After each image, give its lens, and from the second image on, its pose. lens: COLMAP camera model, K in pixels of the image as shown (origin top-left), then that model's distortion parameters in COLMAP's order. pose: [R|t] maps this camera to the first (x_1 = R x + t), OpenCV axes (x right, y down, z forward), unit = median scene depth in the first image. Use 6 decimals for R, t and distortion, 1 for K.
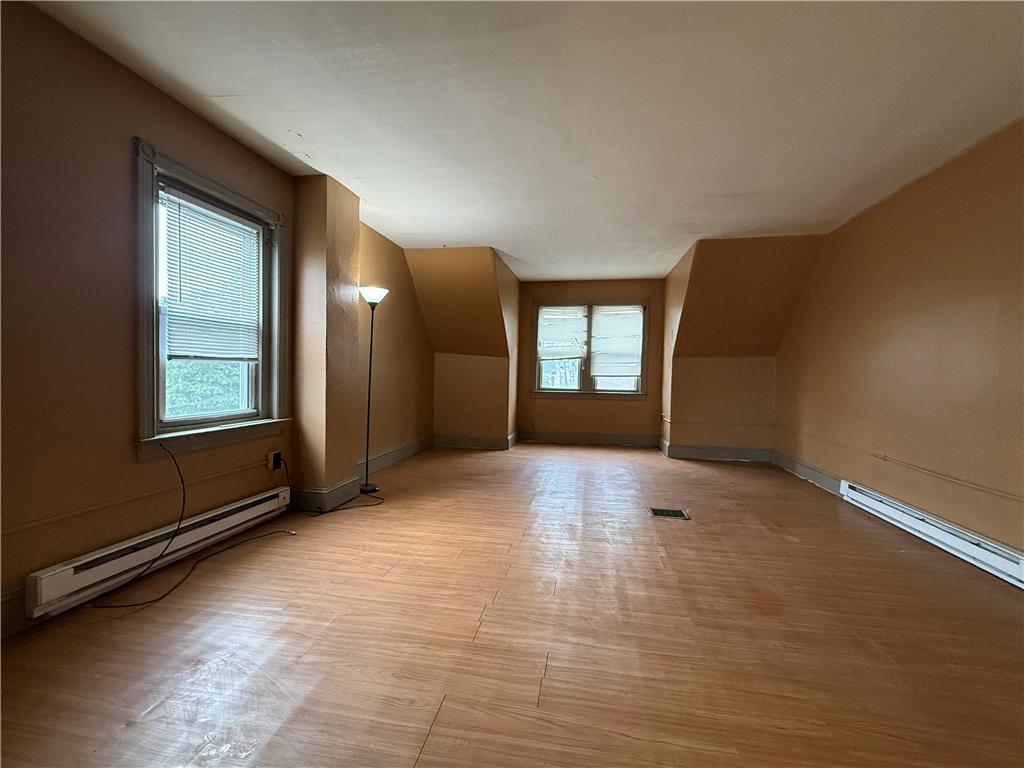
lens RADIAL K [[448.1, 0, 512.0], [0, 448.1, 384.0], [0, 0, 1]] dist [-0.001098, 0.000121]
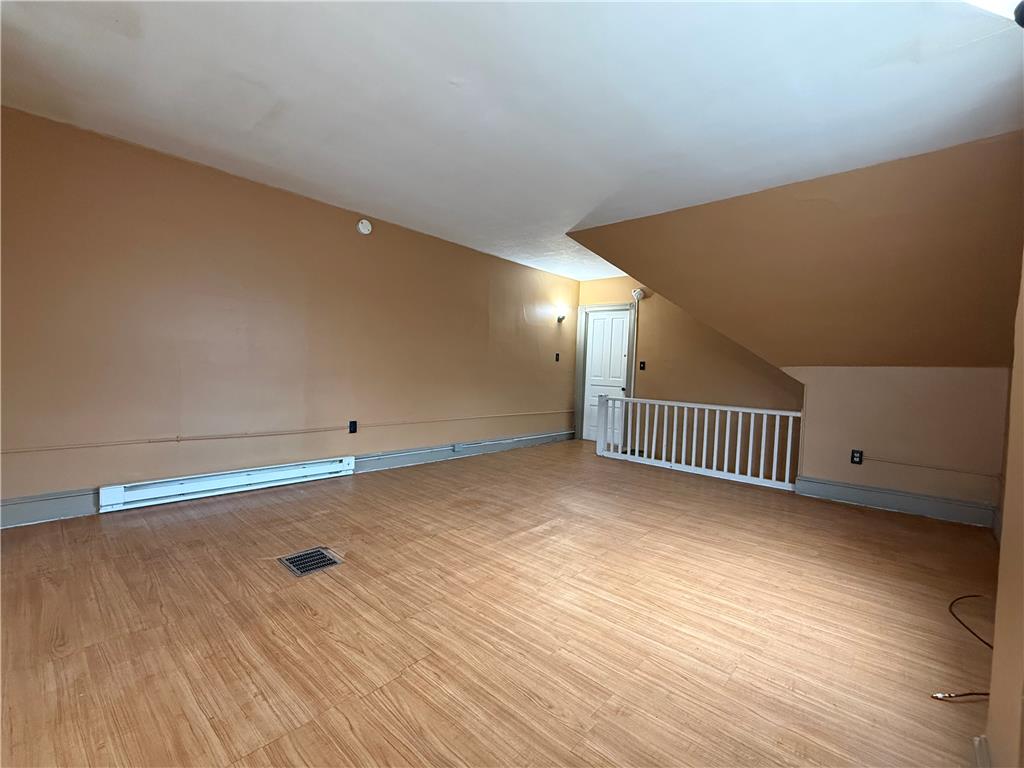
lens RADIAL K [[448.1, 0, 512.0], [0, 448.1, 384.0], [0, 0, 1]] dist [-0.001098, 0.000121]
pose [[-0.844031, -0.068398, 0.531914, -0.275433], [-0.040207, 0.997113, 0.064418, -0.042896], [-0.534785, 0.032984, -0.844344, 1.483676]]
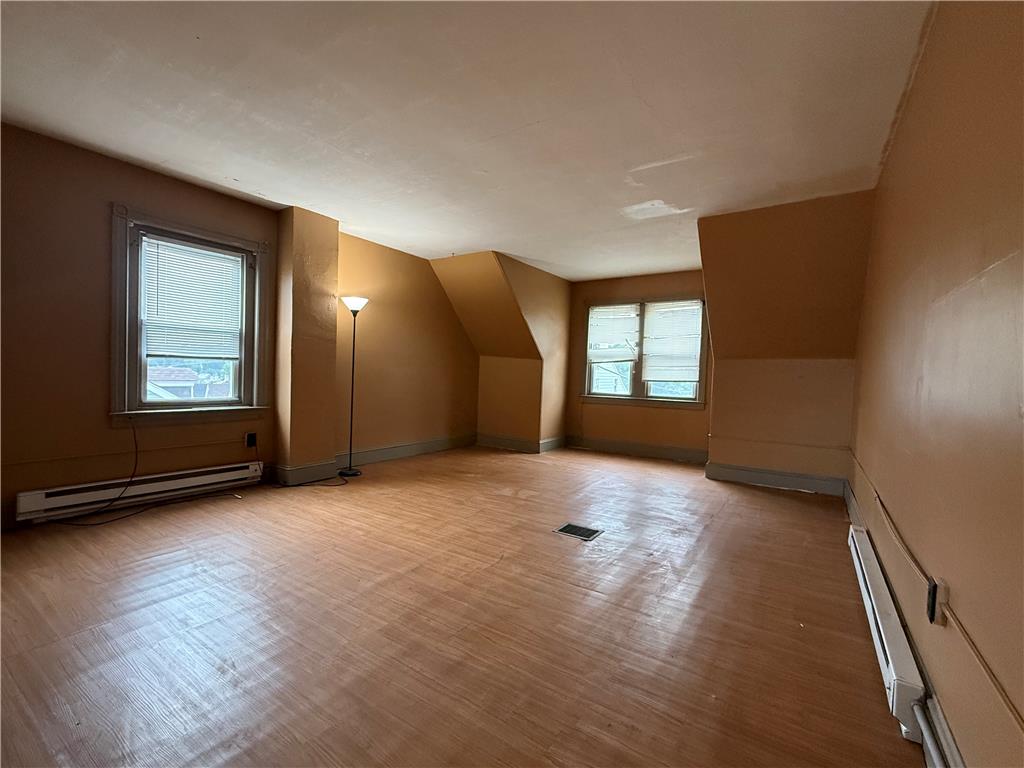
lens RADIAL K [[448.1, 0, 512.0], [0, 448.1, 384.0], [0, 0, 1]] dist [-0.001098, 0.000121]
pose [[0.918137, 0.020639, -0.395725, 0.605901], [-0.026090, 0.999624, -0.008398, 0.007114], [0.395403, 0.018035, 0.918331, 0.130157]]
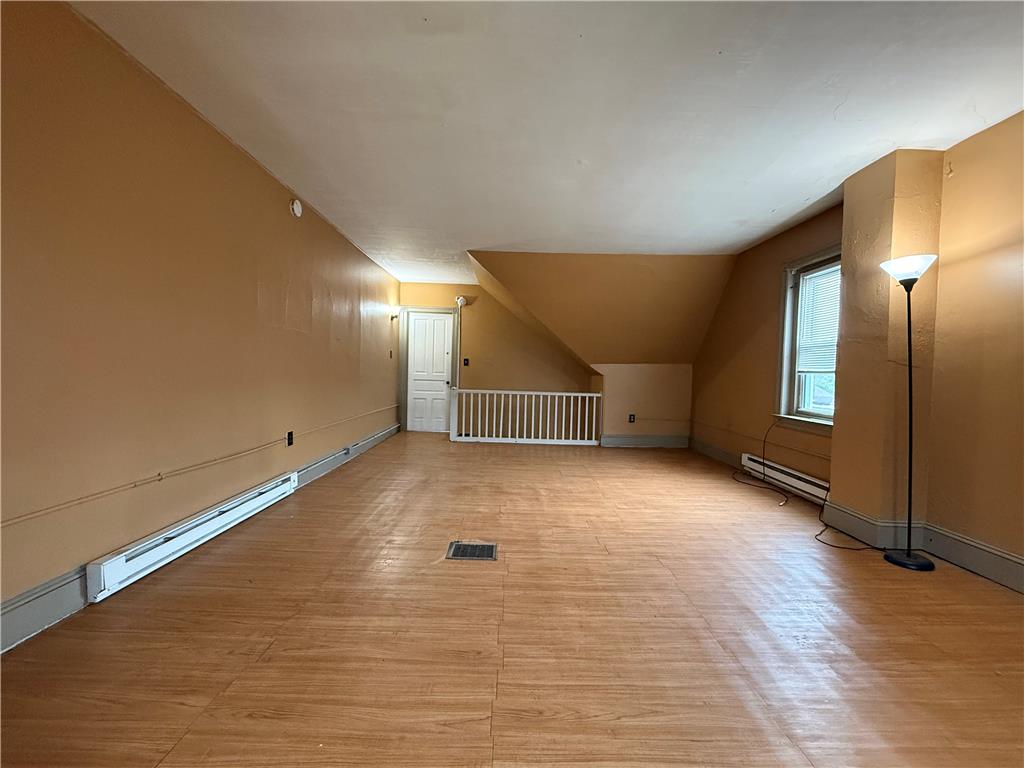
lens RADIAL K [[448.1, 0, 512.0], [0, 448.1, 384.0], [0, 0, 1]] dist [-0.001098, 0.000121]
pose [[-0.982366, -0.037902, -0.183086, 0.458388], [-0.048078, 0.997517, 0.051465, -0.037679], [0.180681, 0.059360, -0.981749, 1.833792]]
